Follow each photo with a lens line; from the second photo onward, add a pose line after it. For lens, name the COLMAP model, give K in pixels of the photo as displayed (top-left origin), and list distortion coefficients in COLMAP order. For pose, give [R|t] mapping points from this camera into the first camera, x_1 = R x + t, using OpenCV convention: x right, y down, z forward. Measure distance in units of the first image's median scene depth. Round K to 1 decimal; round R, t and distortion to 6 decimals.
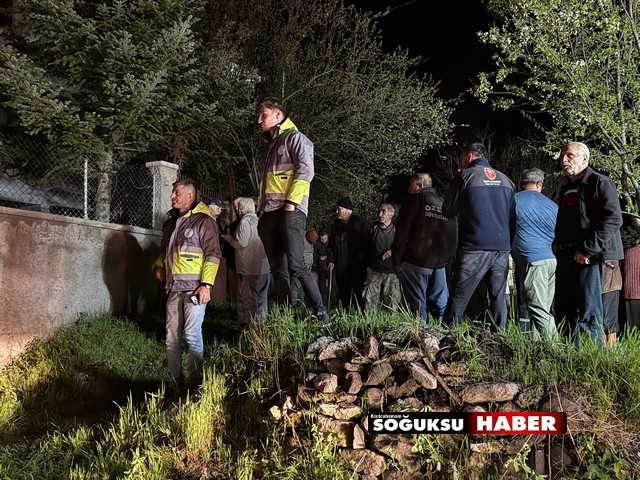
lens RADIAL K [[555.5, 0, 320.0], [0, 555.5, 240.0], [0, 0, 1]] dist [0.118924, -0.232701]
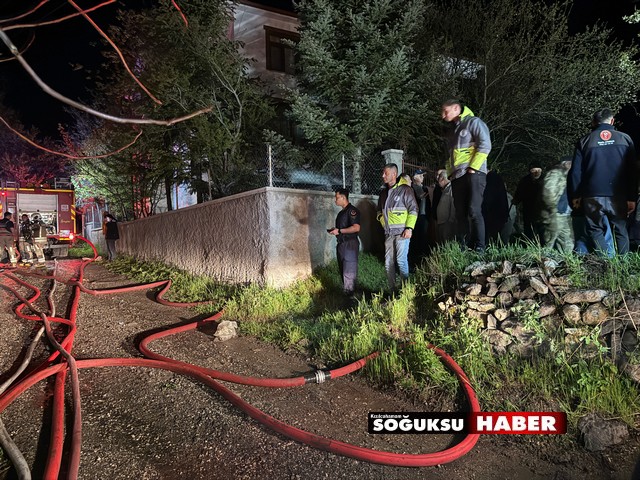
lens RADIAL K [[438.4, 0, 320.0], [0, 438.4, 240.0], [0, 0, 1]] dist [0.004752, -0.001610]
pose [[0.877340, -0.021104, -0.479404, 0.213908], [0.063013, 0.995448, 0.071497, 0.004441], [0.475713, -0.092936, 0.874677, -0.247303]]
